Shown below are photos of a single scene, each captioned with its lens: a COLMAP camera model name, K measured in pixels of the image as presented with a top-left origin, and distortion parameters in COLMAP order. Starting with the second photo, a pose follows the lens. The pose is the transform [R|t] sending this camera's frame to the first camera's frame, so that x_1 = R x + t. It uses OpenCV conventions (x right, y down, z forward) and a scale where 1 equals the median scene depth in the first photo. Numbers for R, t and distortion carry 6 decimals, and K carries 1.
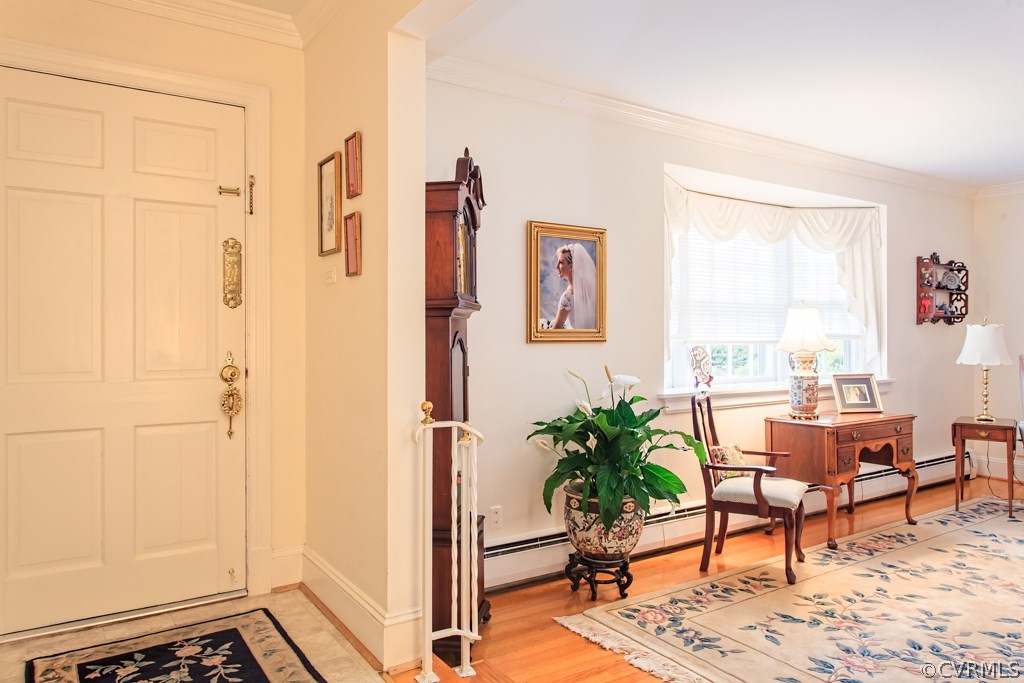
lens RADIAL K [[684.6, 0, 508.1], [0, 684.6, 337.5], [0, 0, 1]] dist [0.000985, -0.004393]
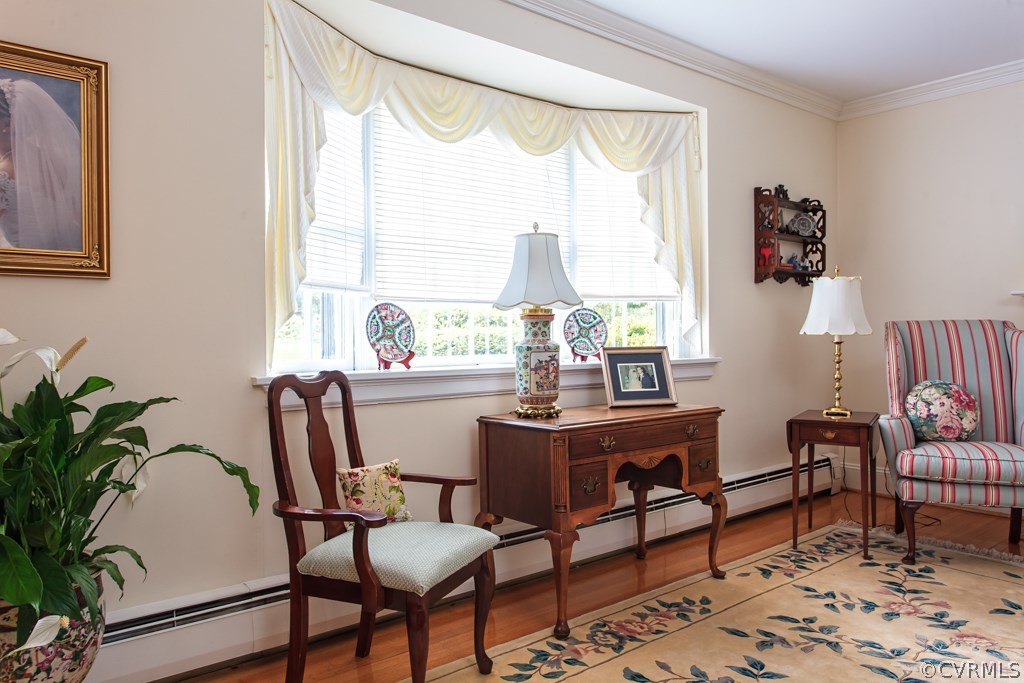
lens RADIAL K [[723.1, 0, 500.8], [0, 723.1, 340.4], [0, 0, 1]] dist [-0.006274, 0.001474]
pose [[0.994507, -0.006275, 0.104480, 0.305470], [0.005682, 0.999966, 0.005965, 0.042388], [-0.104514, -0.005339, 0.994509, 0.332978]]
